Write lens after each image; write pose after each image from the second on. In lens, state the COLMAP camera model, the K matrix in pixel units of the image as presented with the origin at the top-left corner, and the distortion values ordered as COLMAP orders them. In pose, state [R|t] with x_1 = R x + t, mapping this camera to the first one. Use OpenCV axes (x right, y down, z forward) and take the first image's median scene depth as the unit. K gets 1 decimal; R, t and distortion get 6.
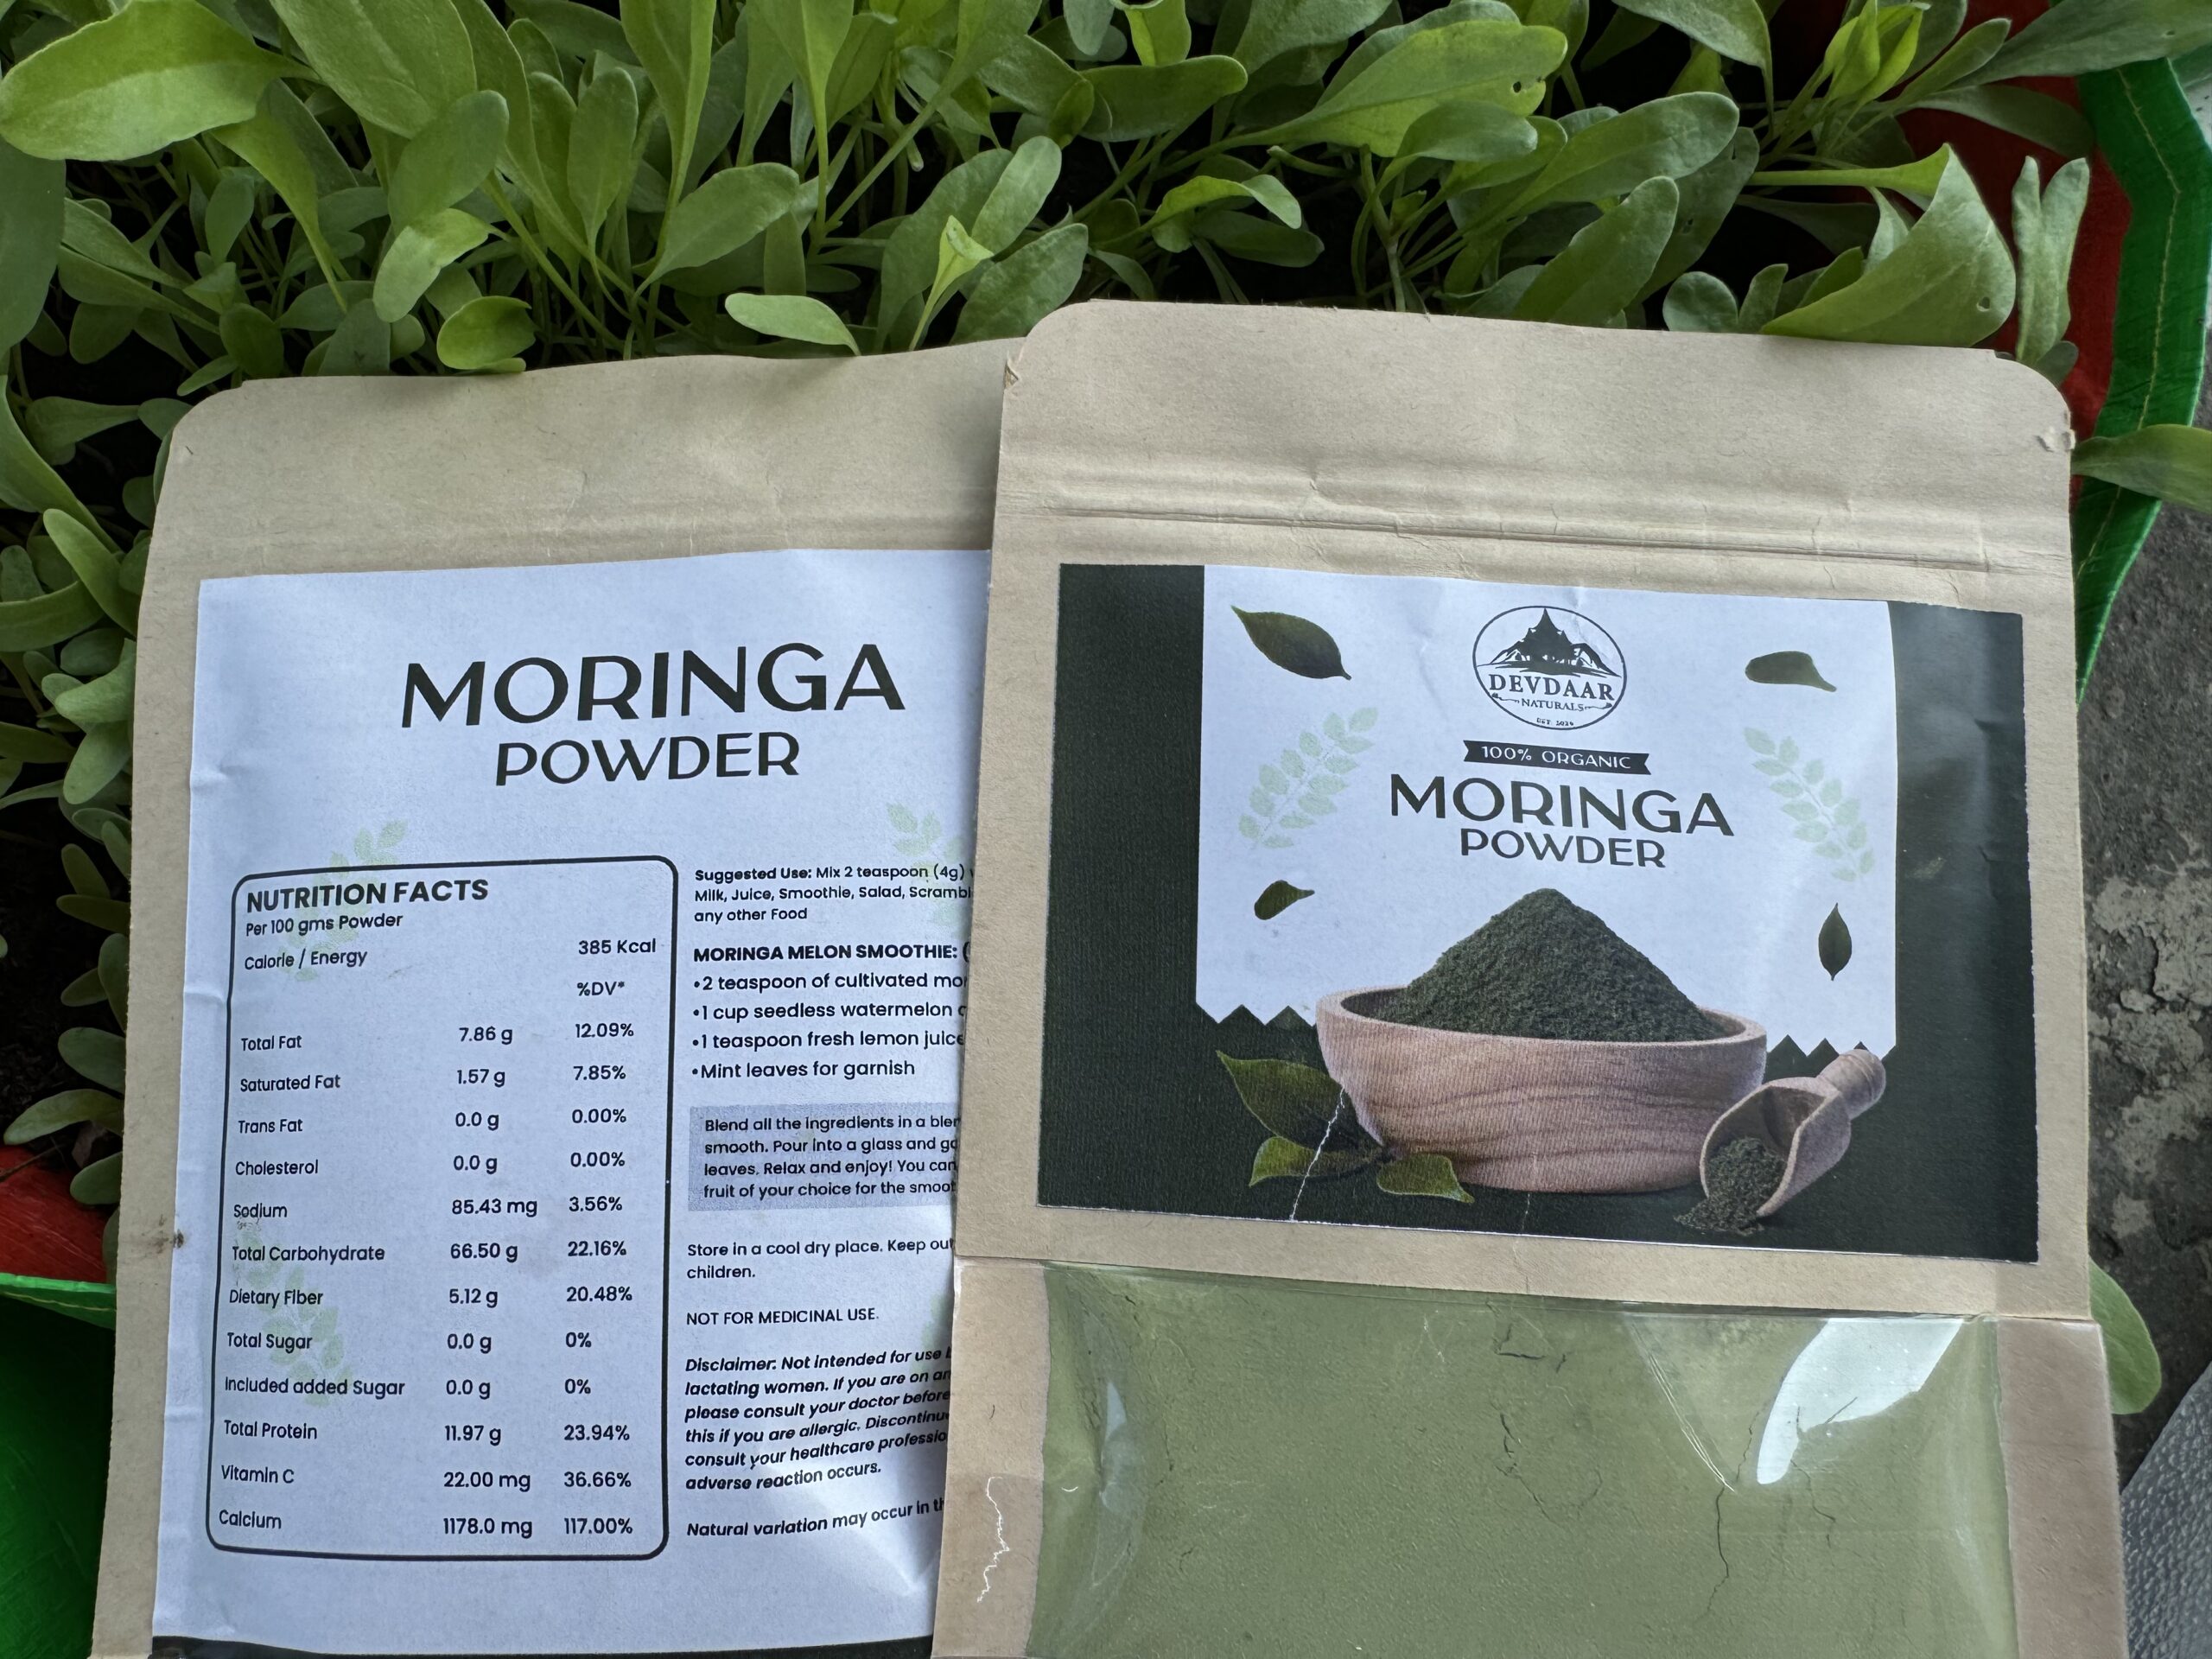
lens RADIAL K [[1543.0, 0, 976.0], [0, 1543.0, 830.9], [0, 0, 1]] dist [0.003535, 0.001648]
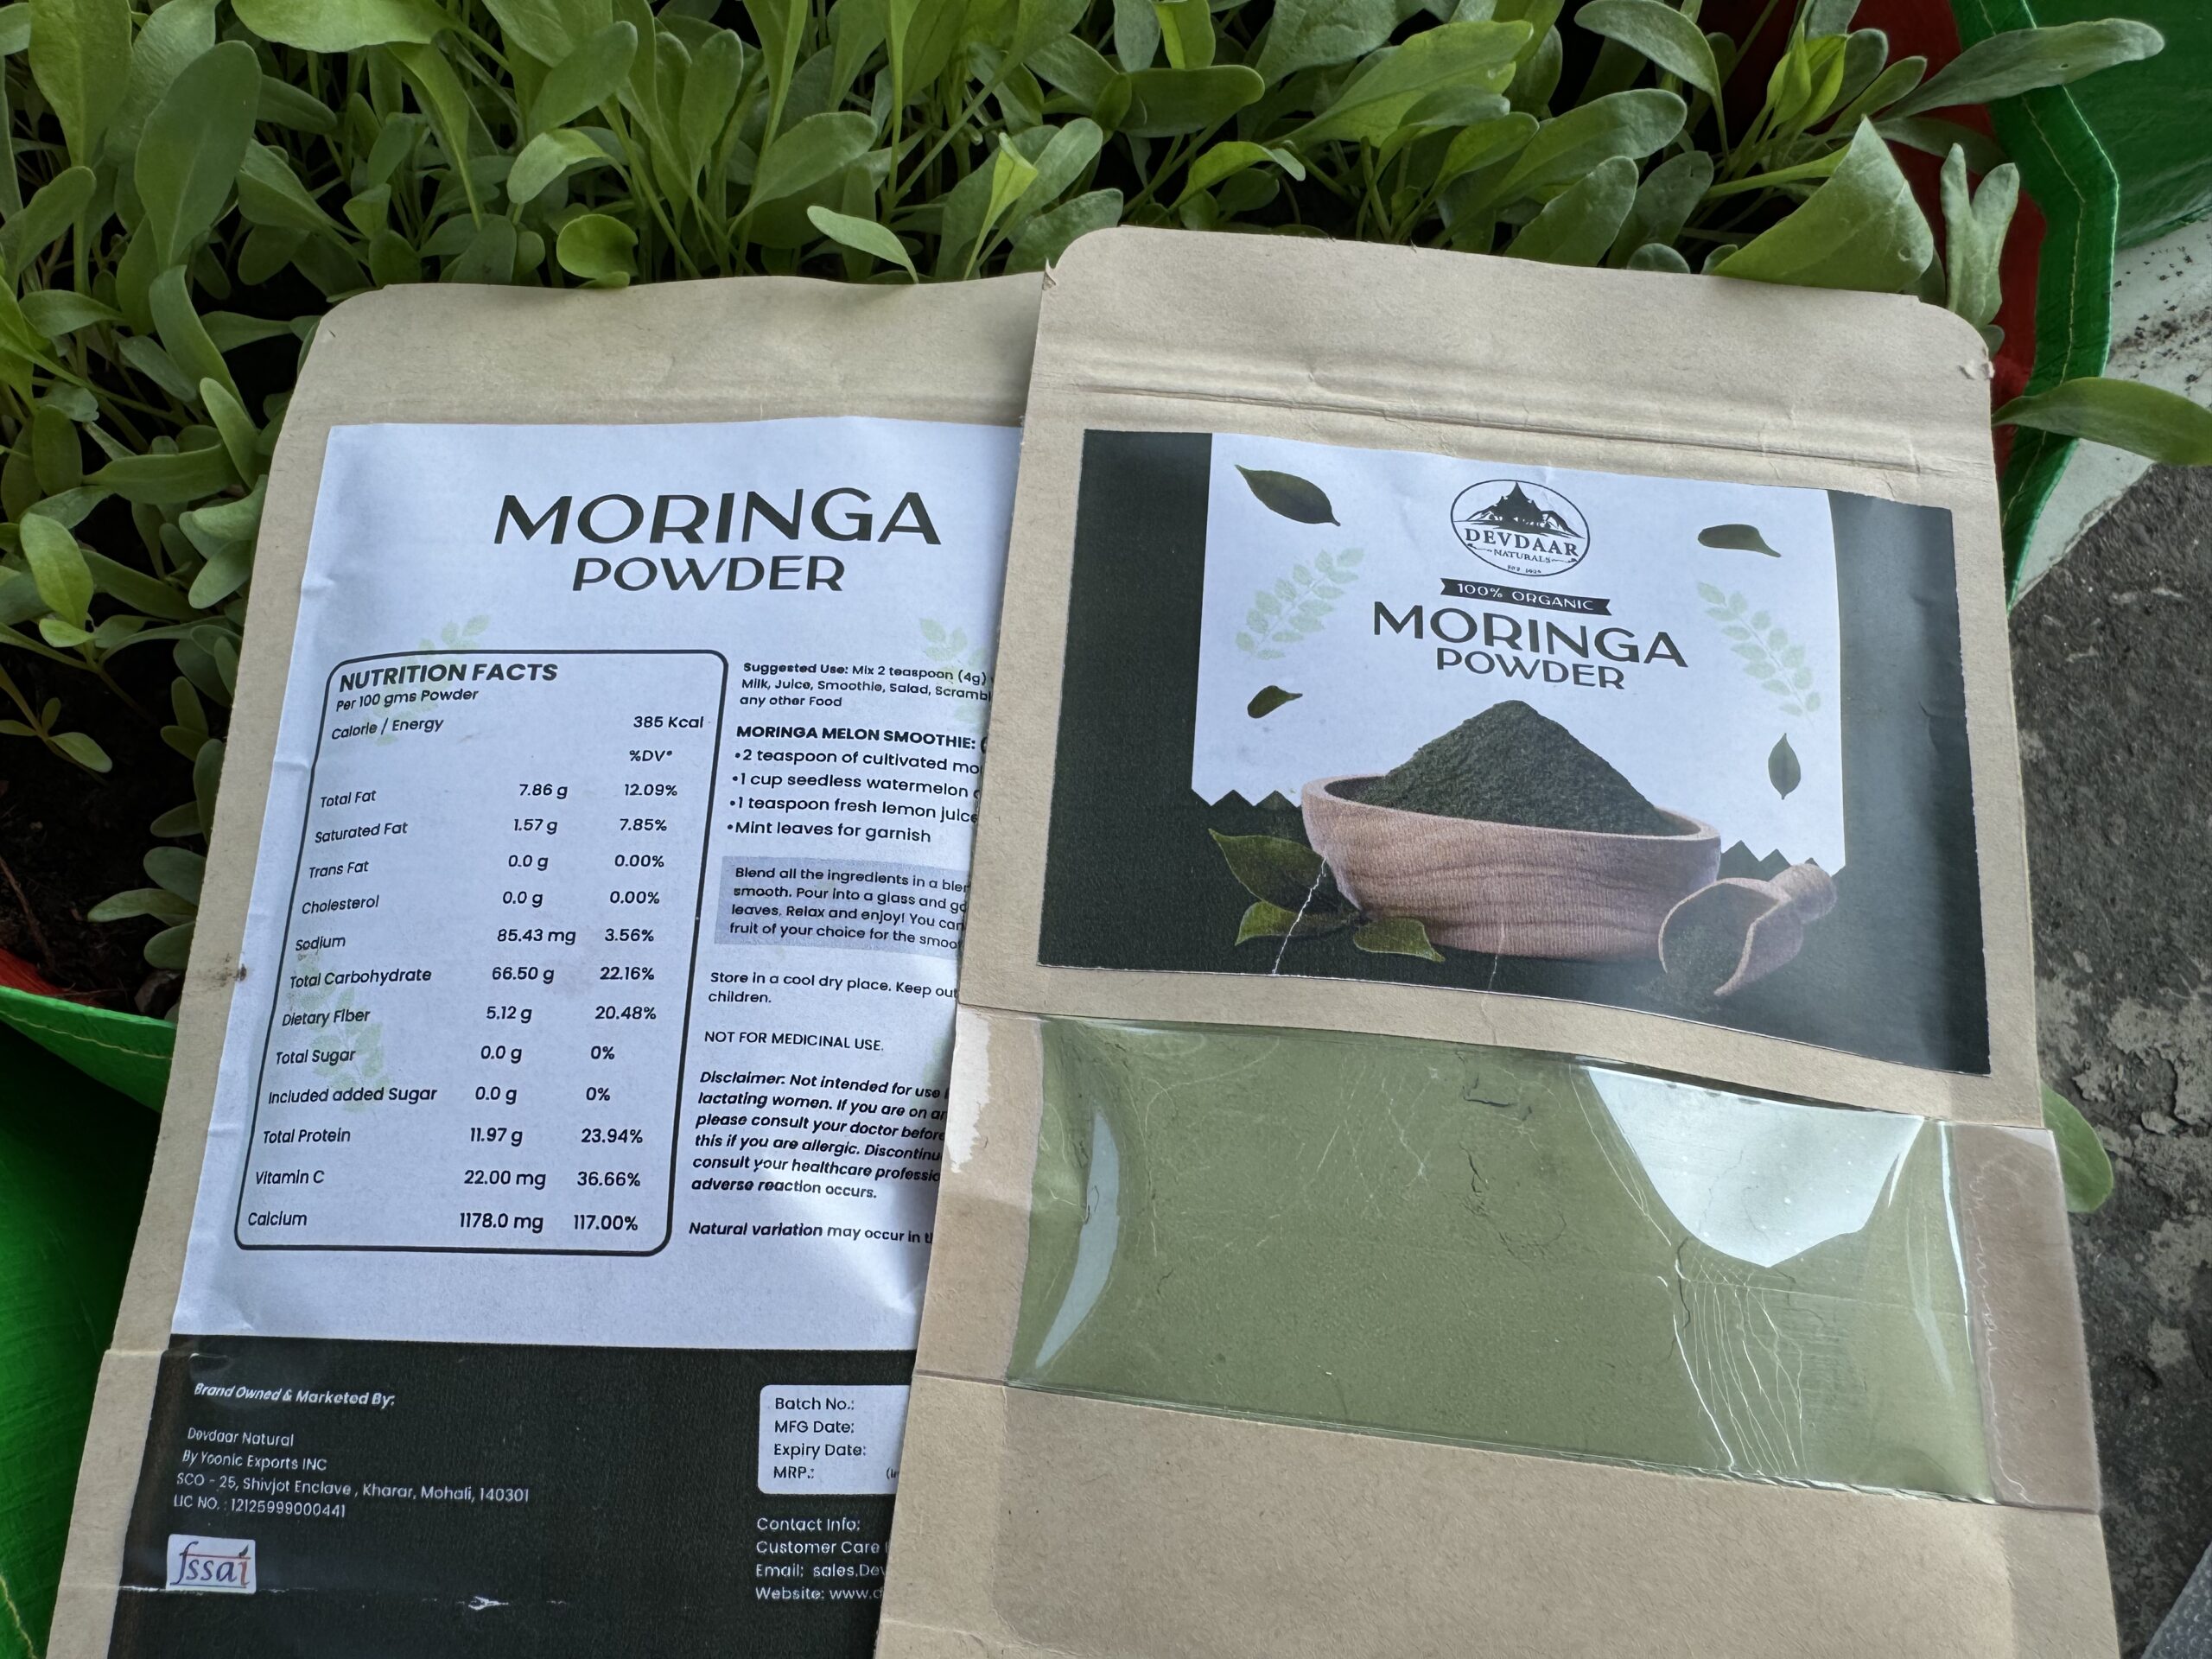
lens RADIAL K [[1543.0, 0, 976.0], [0, 1543.0, 830.9], [0, 0, 1]] dist [0.003535, 0.001648]
pose [[0.998388, 0.049180, -0.028343, 0.022705], [-0.053173, 0.985058, -0.163807, 0.324760], [0.019863, 0.165050, 0.986085, -0.072717]]
